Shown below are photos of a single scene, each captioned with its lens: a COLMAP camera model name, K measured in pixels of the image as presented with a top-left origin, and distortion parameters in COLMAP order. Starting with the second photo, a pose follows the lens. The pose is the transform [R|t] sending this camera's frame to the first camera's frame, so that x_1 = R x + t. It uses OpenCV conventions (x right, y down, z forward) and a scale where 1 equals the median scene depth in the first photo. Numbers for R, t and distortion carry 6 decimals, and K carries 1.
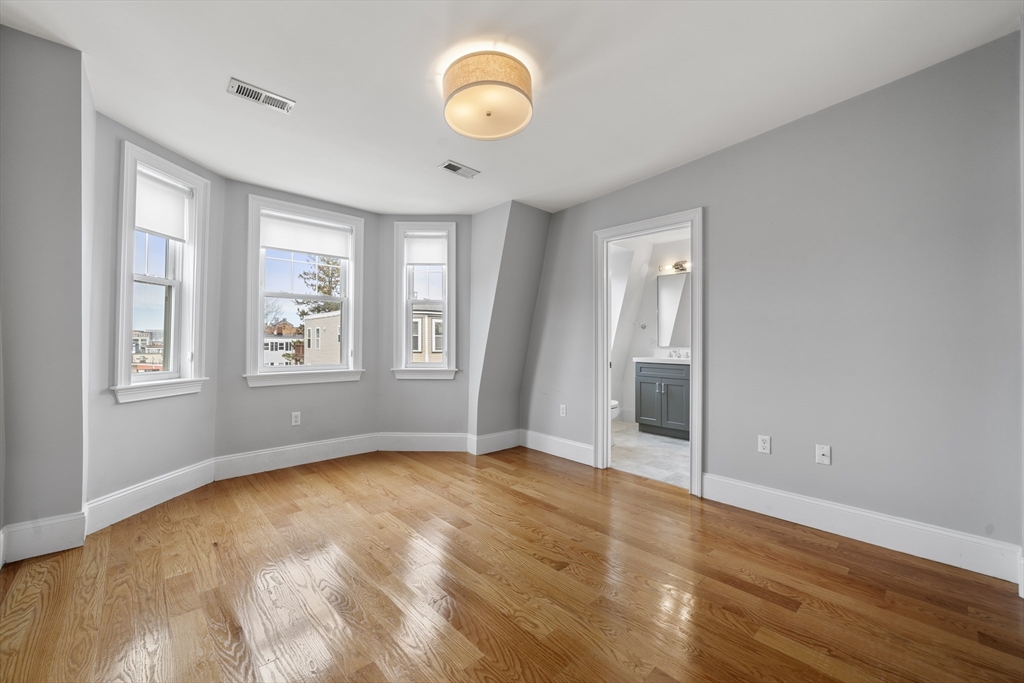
lens RADIAL K [[400.6, 0, 507.1], [0, 400.6, 331.6], [0, 0, 1]] dist [-0.000976, -0.000046]
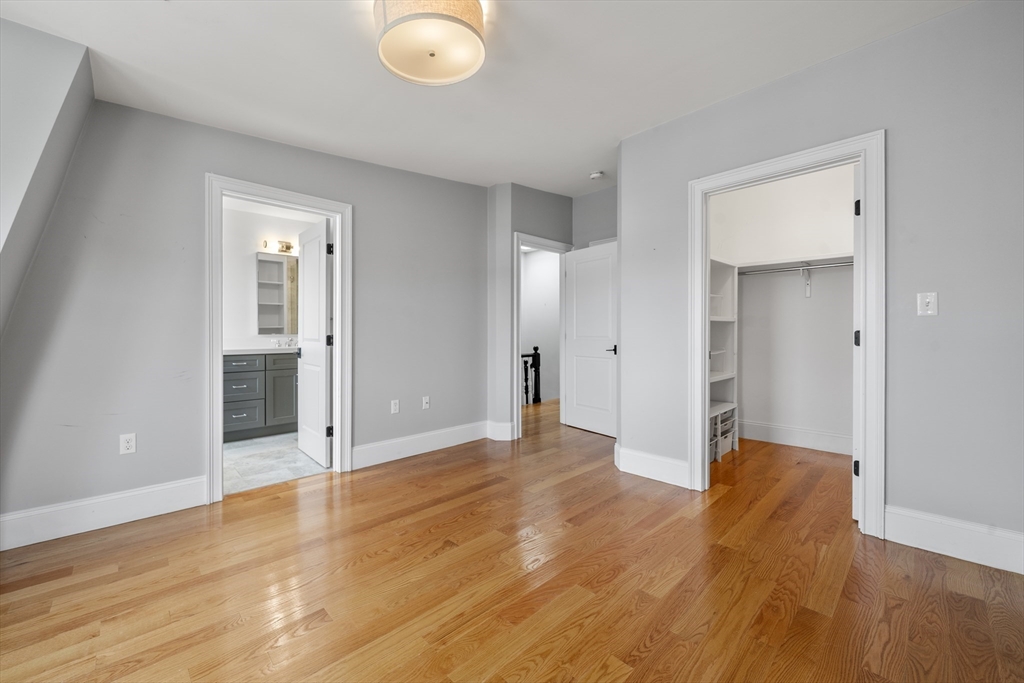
lens RADIAL K [[400.6, 0, 507.1], [0, 400.6, 331.6], [0, 0, 1]] dist [-0.000976, -0.000046]
pose [[0.001583, -0.012344, 0.999923, -0.590938], [-0.027566, 0.999543, 0.012383, 0.006969], [-0.999619, -0.027583, 0.001242, 0.563131]]
